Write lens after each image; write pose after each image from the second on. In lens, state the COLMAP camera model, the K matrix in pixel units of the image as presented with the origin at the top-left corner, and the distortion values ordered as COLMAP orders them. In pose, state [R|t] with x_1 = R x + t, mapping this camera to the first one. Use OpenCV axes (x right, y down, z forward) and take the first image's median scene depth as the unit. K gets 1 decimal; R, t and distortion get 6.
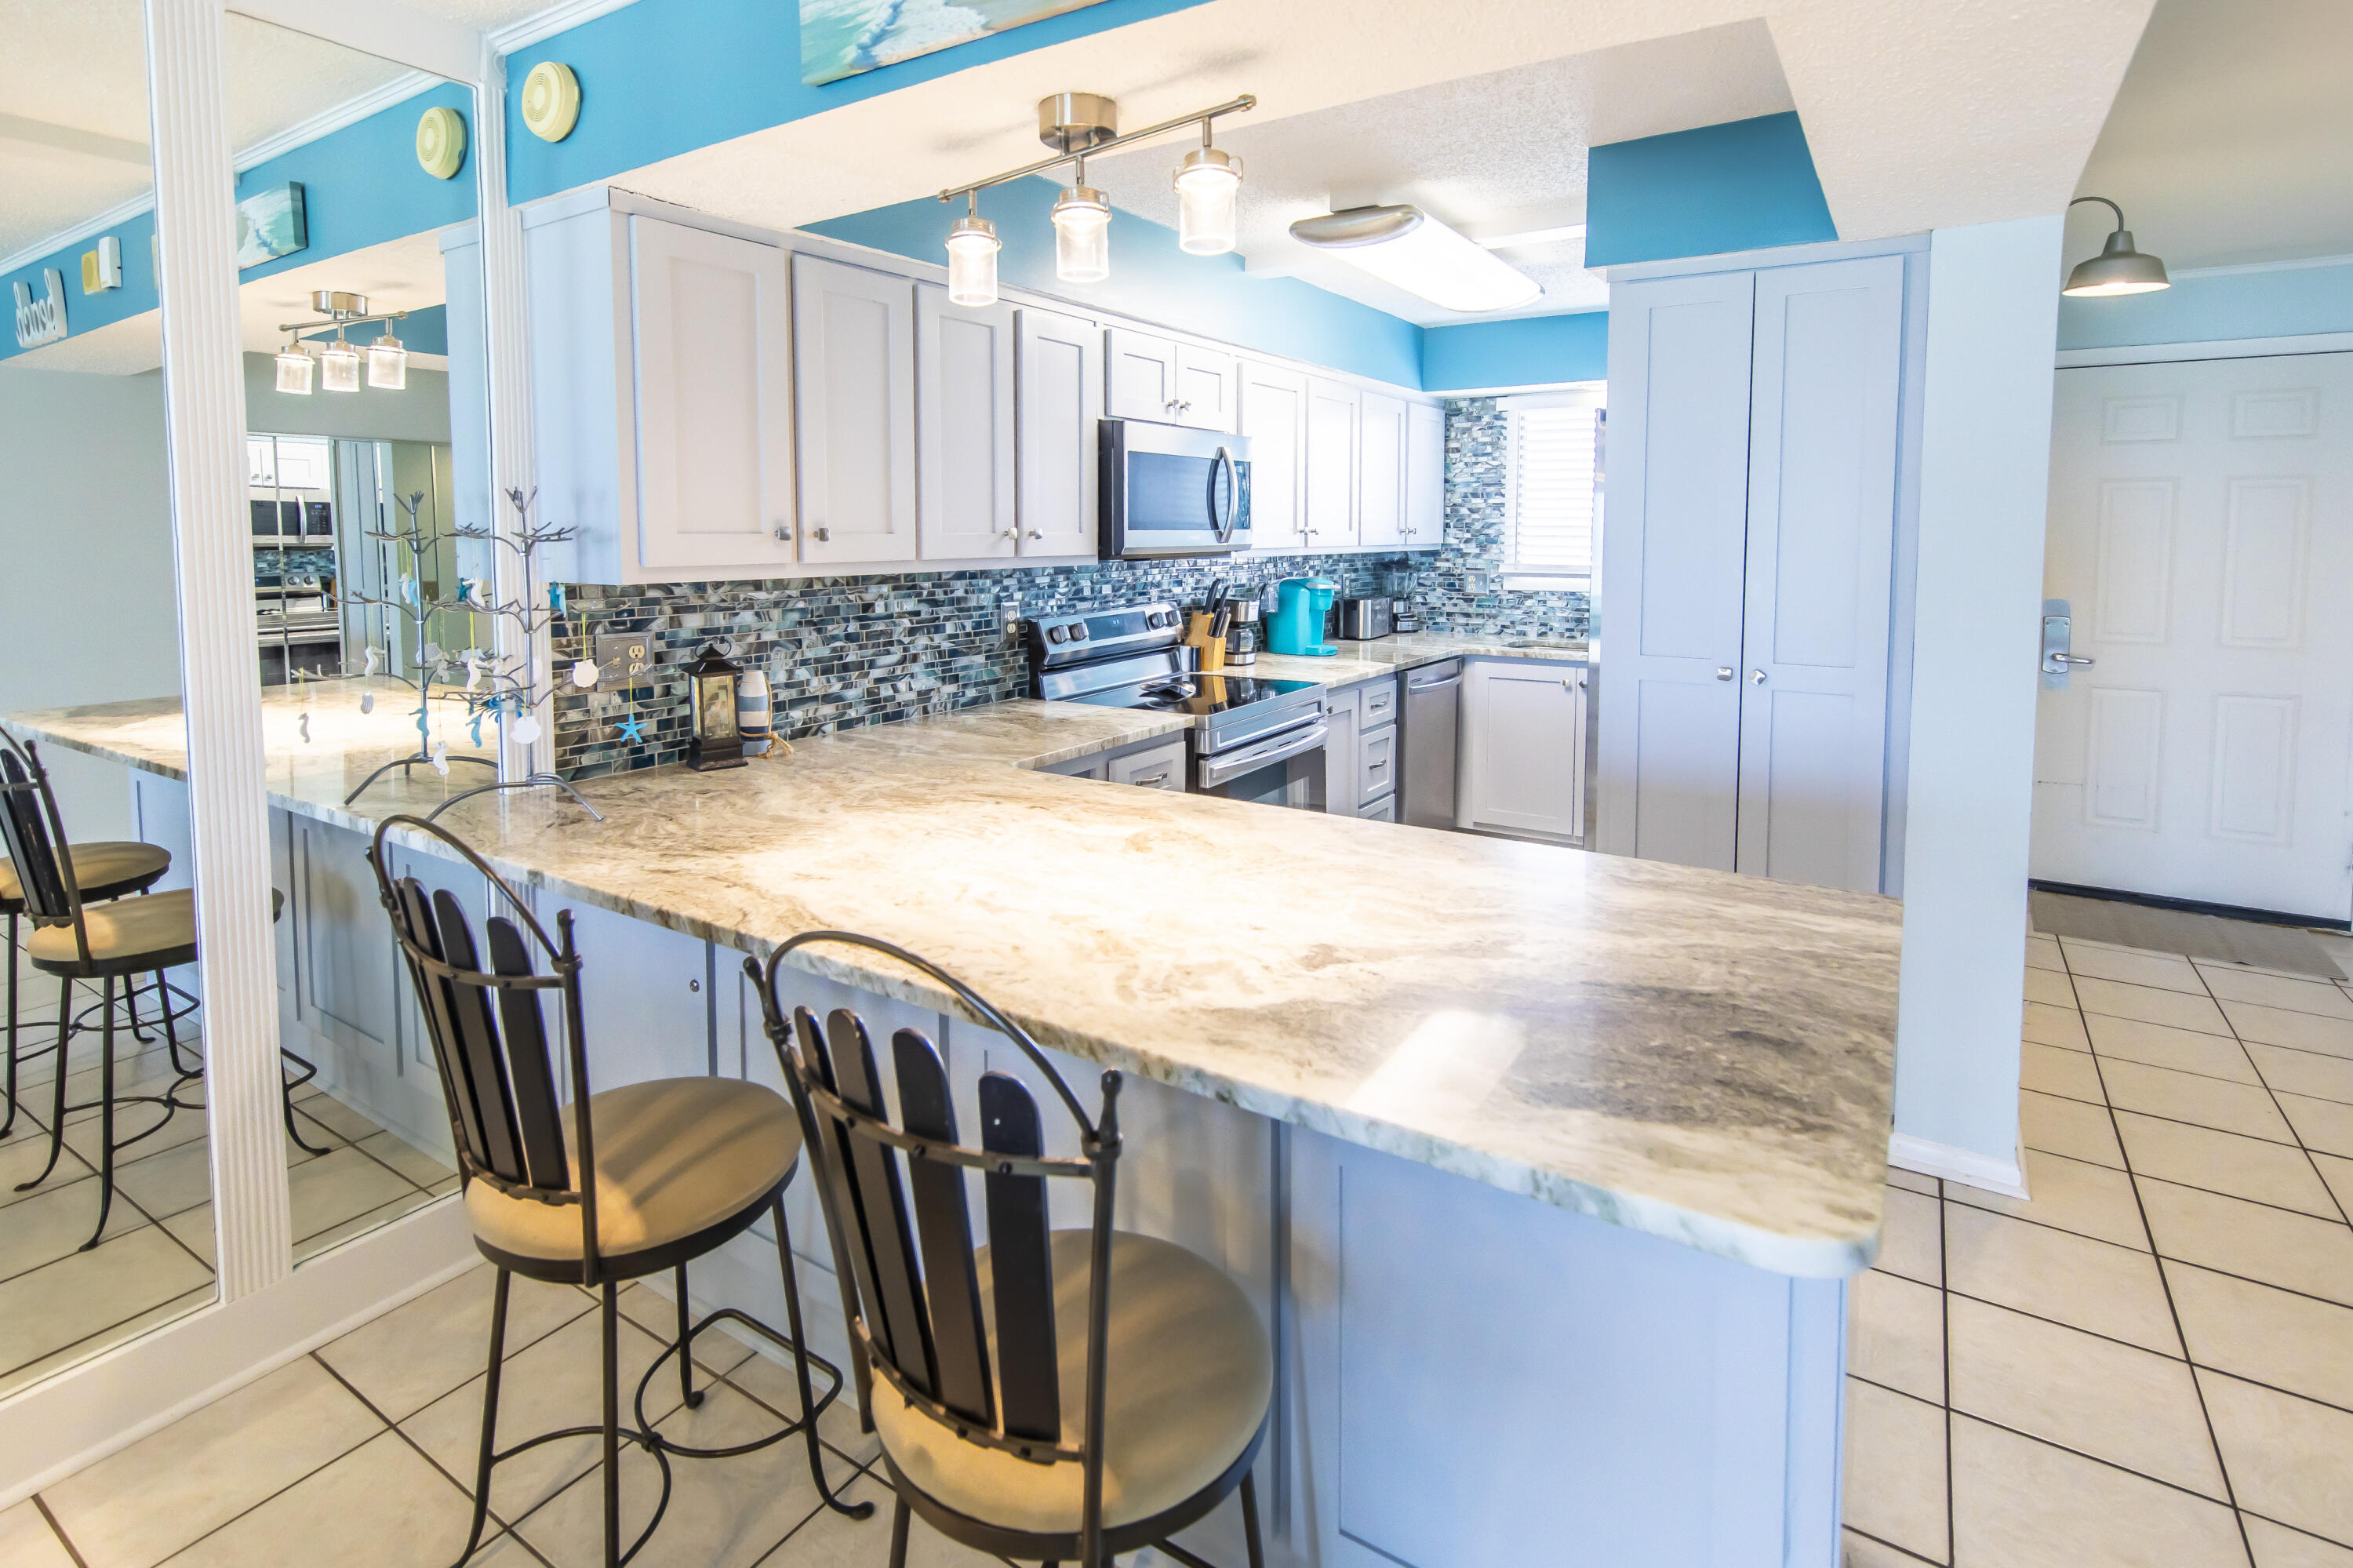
lens RADIAL K [[1154.9, 0, 1135.2], [0, 1154.9, 602.4], [0, 0, 1]] dist [0.002541, 0.000230]
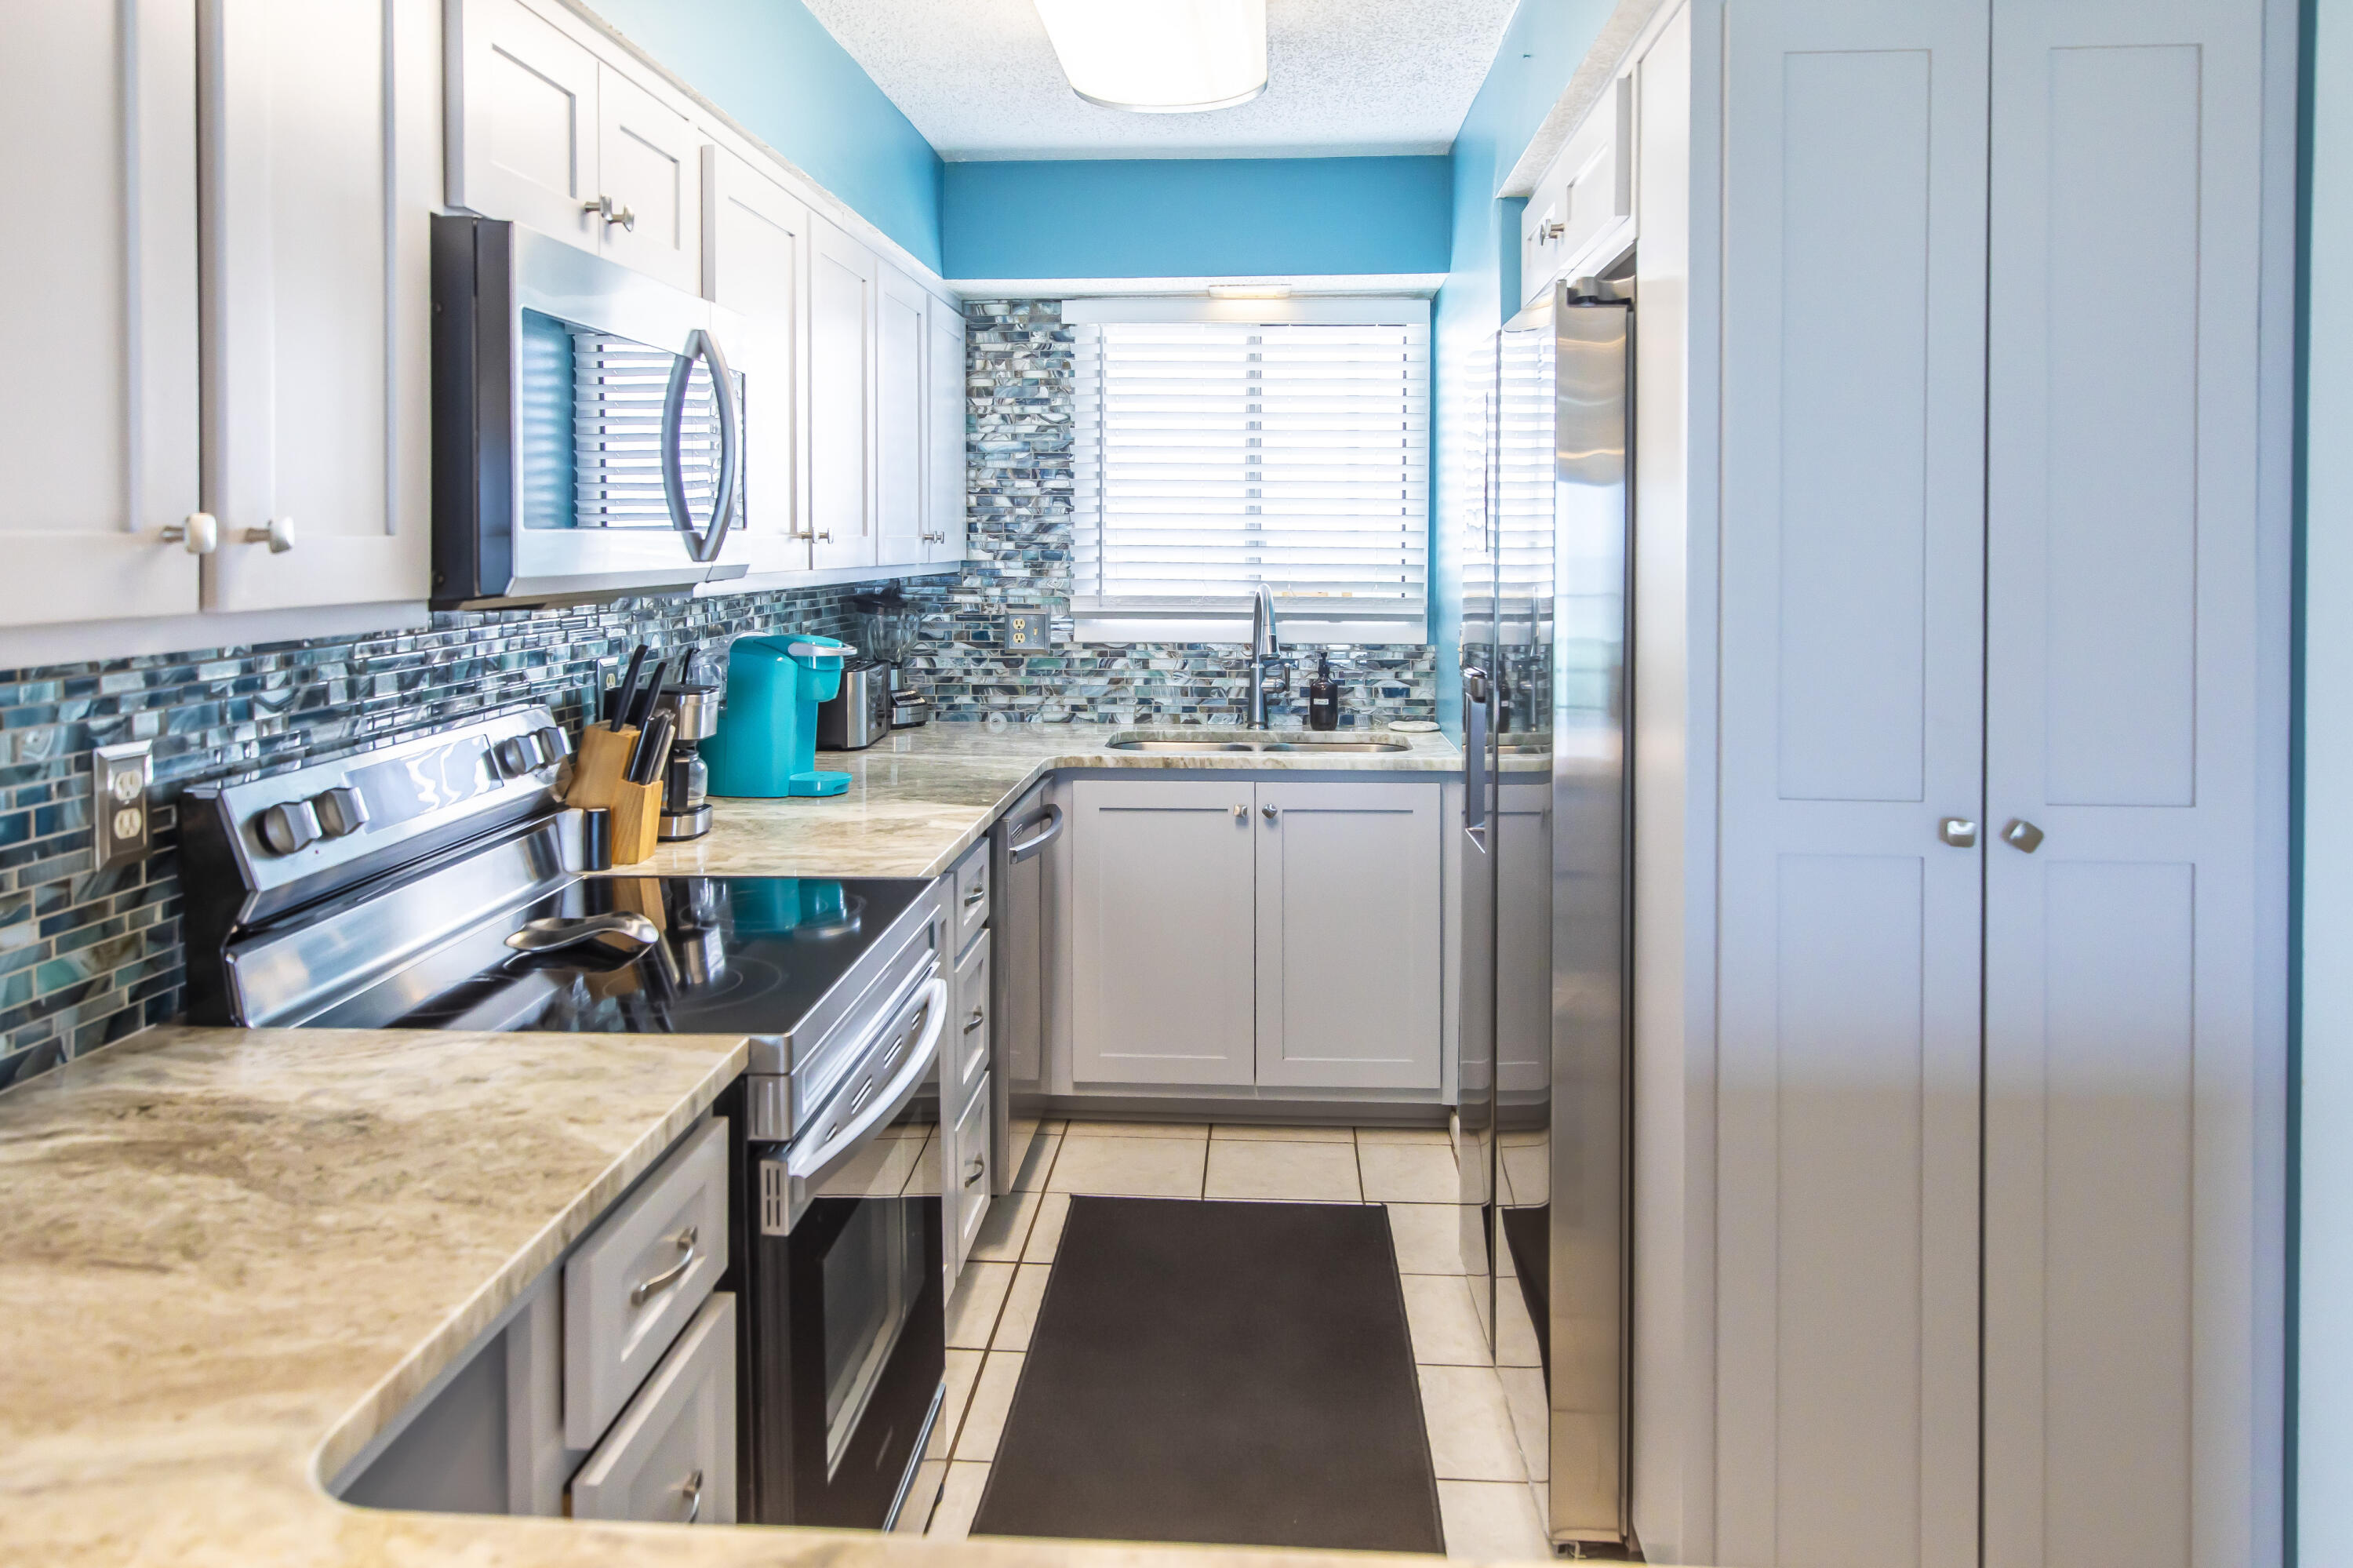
lens RADIAL K [[1684.4, 0, 1125.6], [0, 1684.4, 559.6], [0, 0, 1]] dist [0.001425, 0.002287]
pose [[0.872824, -0.006043, 0.487997, -0.069142], [0.031383, 0.998549, -0.043765, -0.017160], [-0.487025, 0.053514, 0.871747, 0.323972]]
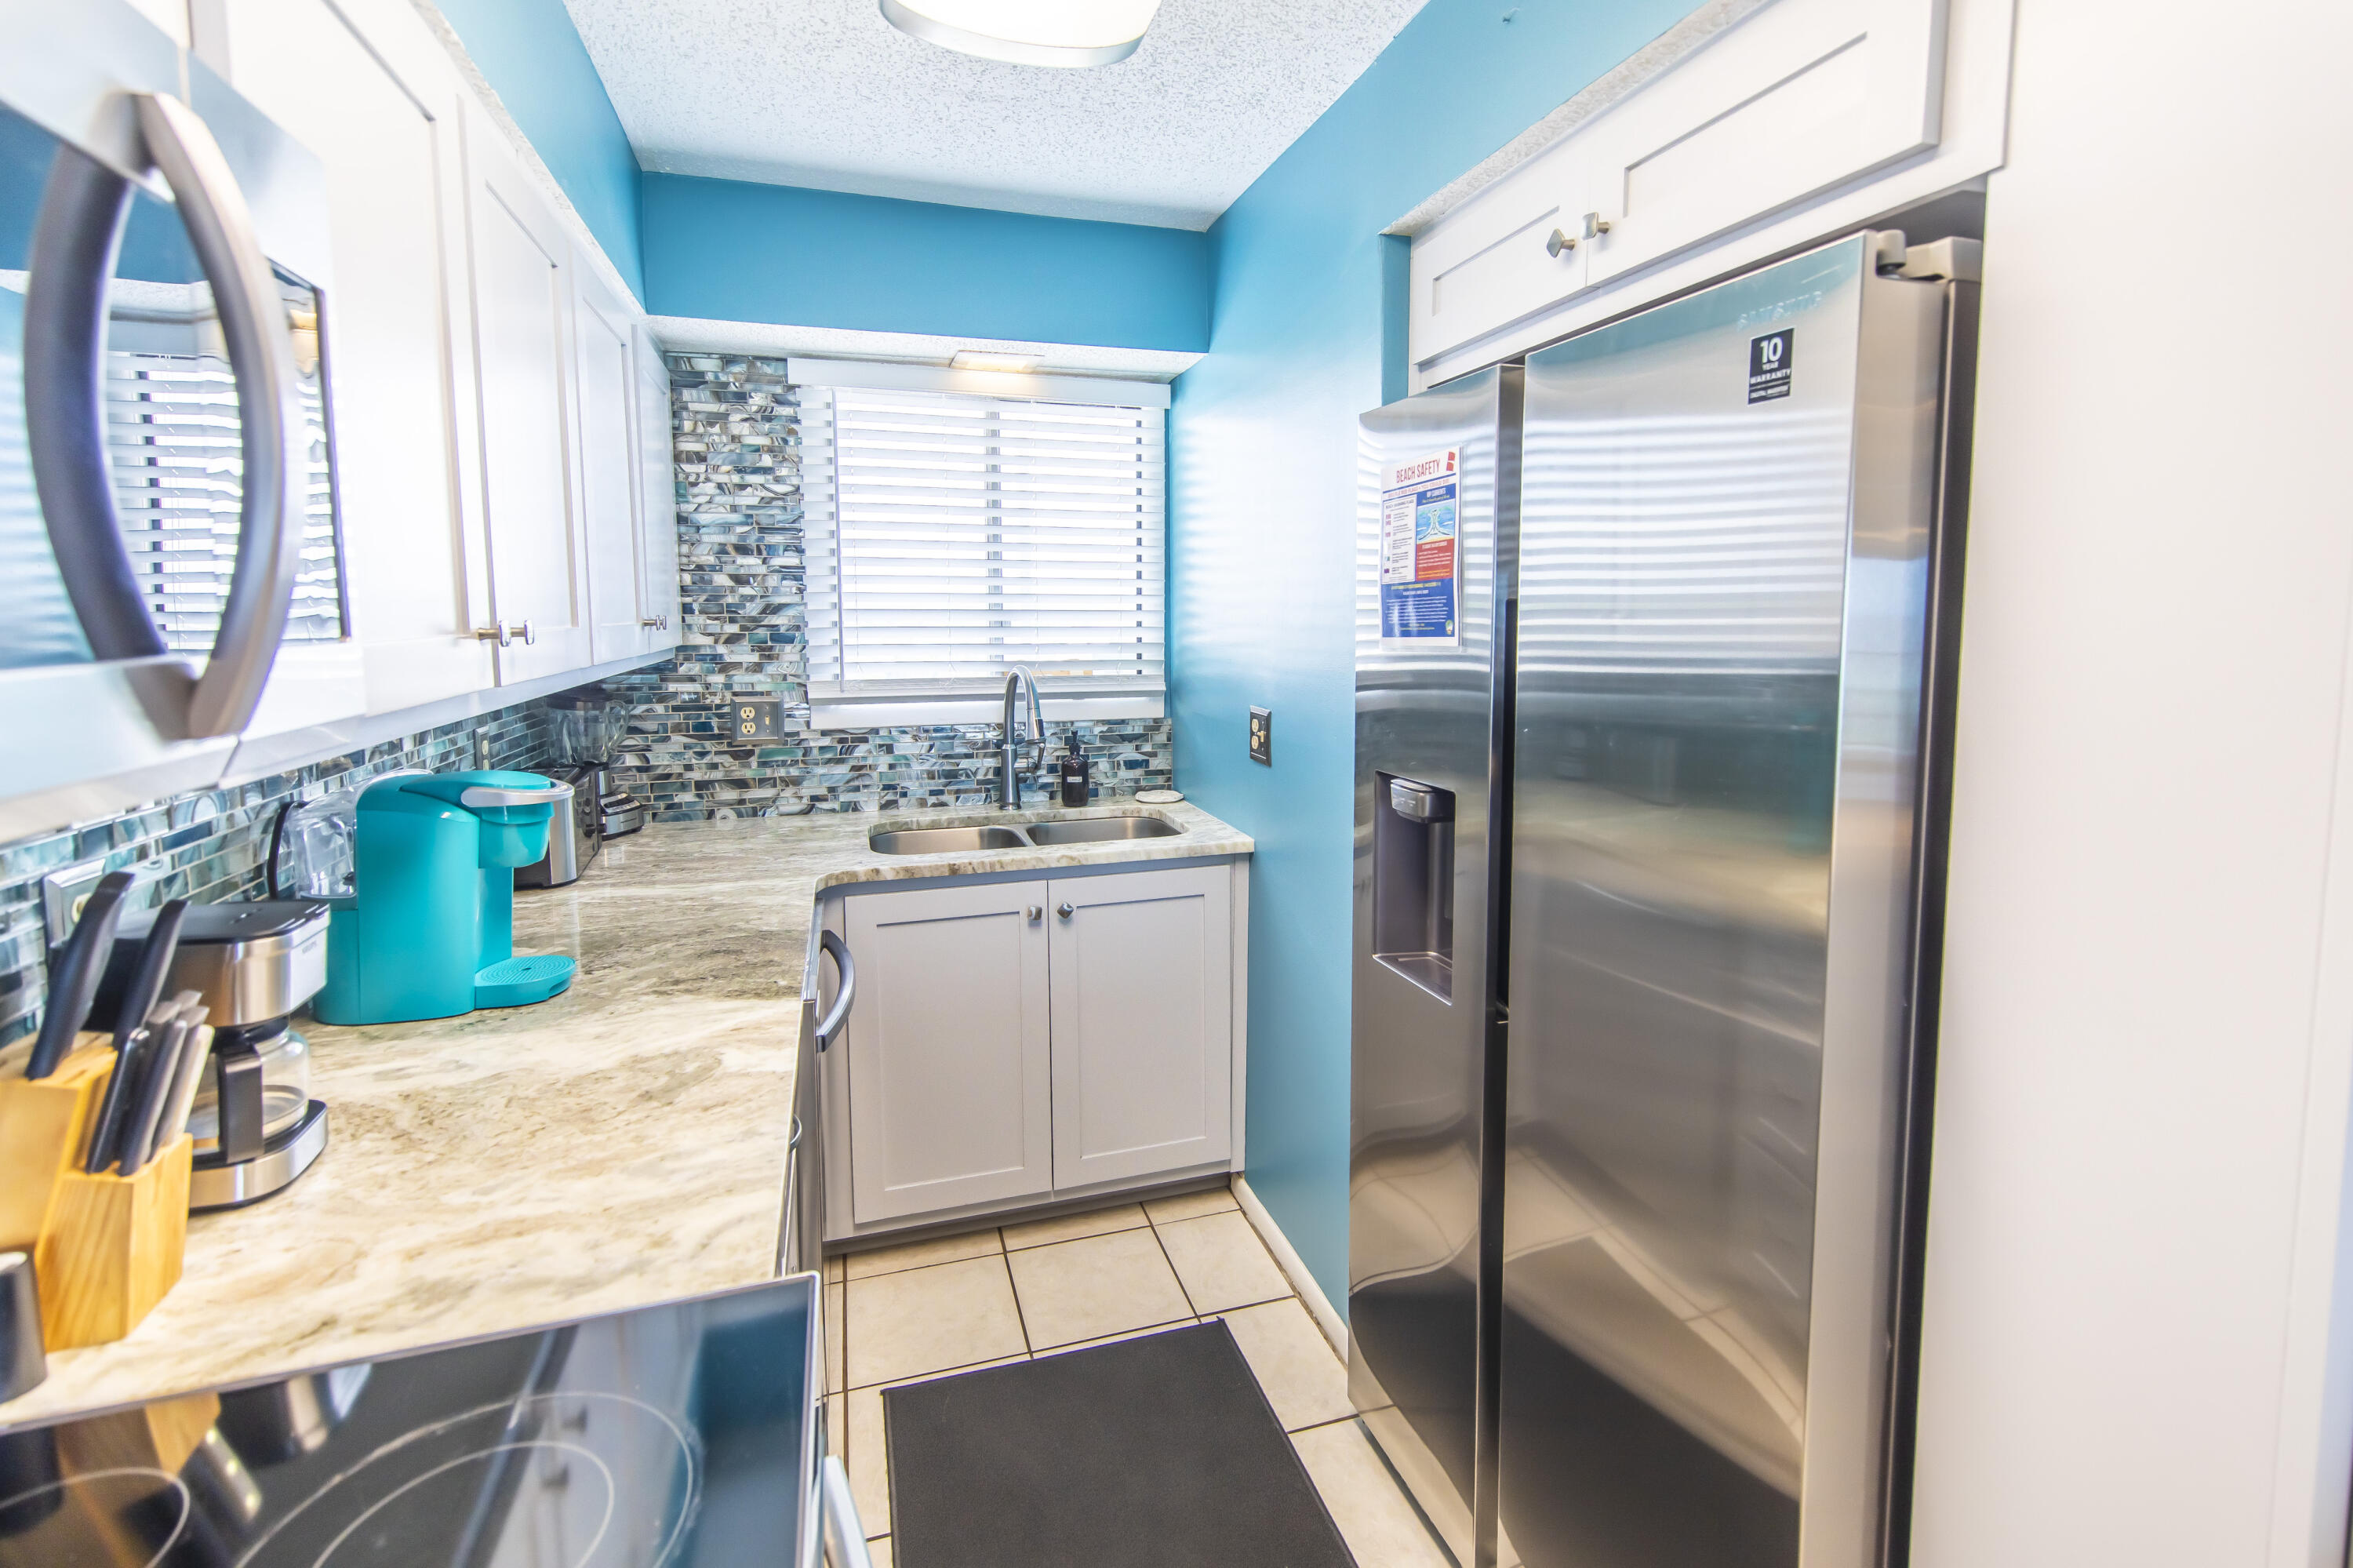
lens RADIAL K [[1114.4, 0, 1187.7], [0, 1114.4, 706.9], [0, 0, 1]] dist [0.002980, -0.000583]
pose [[0.623347, -0.073319, 0.778501, 0.033751], [0.053874, 0.997256, 0.050784, -0.045287], [-0.780087, 0.010285, 0.625586, 0.645898]]
